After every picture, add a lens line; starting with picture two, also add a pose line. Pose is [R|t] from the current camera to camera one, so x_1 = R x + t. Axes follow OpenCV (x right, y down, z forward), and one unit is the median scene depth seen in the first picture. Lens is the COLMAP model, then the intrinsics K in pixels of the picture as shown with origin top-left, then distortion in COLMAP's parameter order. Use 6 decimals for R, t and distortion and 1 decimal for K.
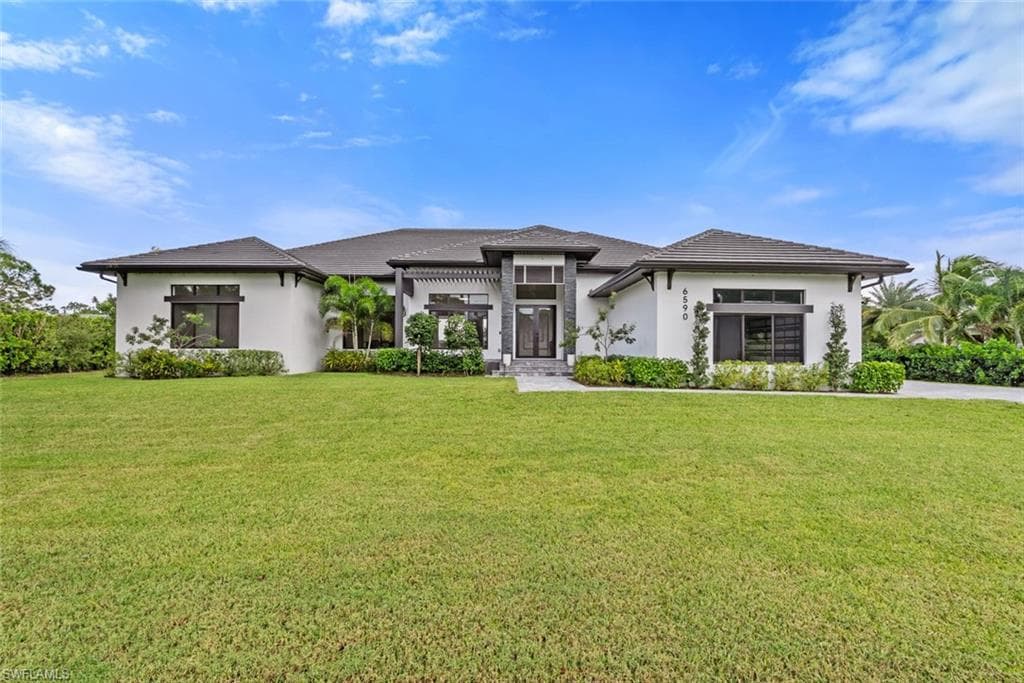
lens RADIAL K [[454.1, 0, 510.7], [0, 454.1, 344.0], [0, 0, 1]] dist [-0.000689, 0.000097]
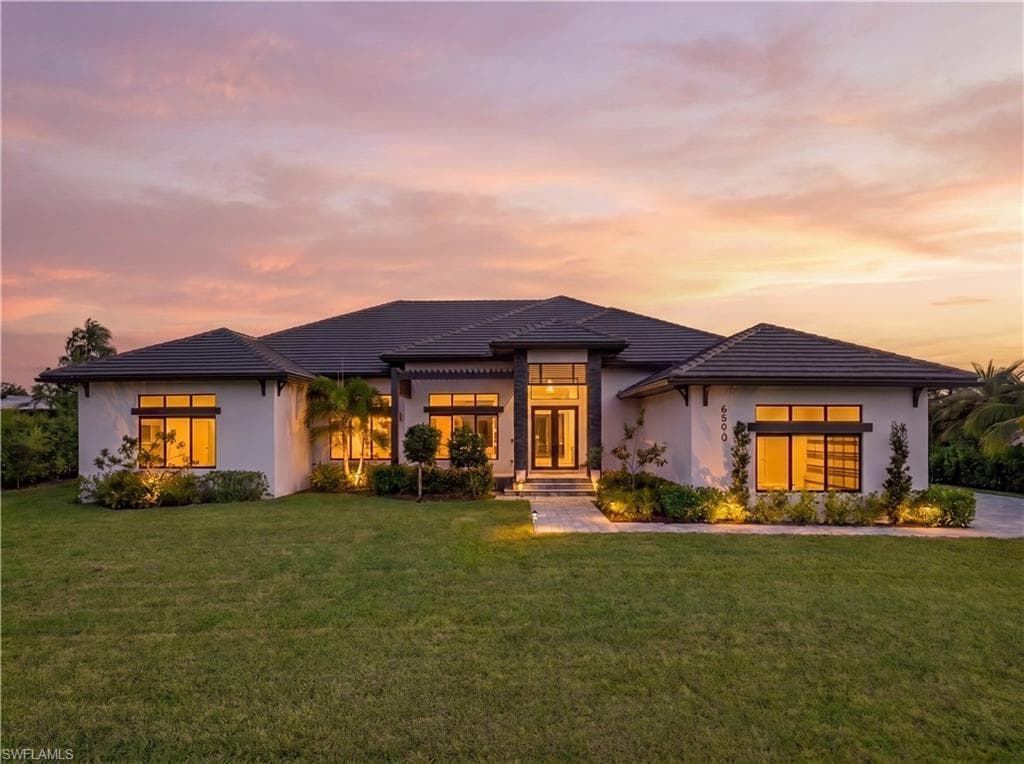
lens RADIAL K [[696.5, 0, 514.2], [0, 696.5, 334.5], [0, 0, 1]] dist [-0.000404, 0.002890]
pose [[0.999678, -0.005703, -0.024710, 0.014182], [0.005827, 0.999971, 0.004958, -0.262191], [0.024681, -0.005100, 0.999682, -0.345497]]
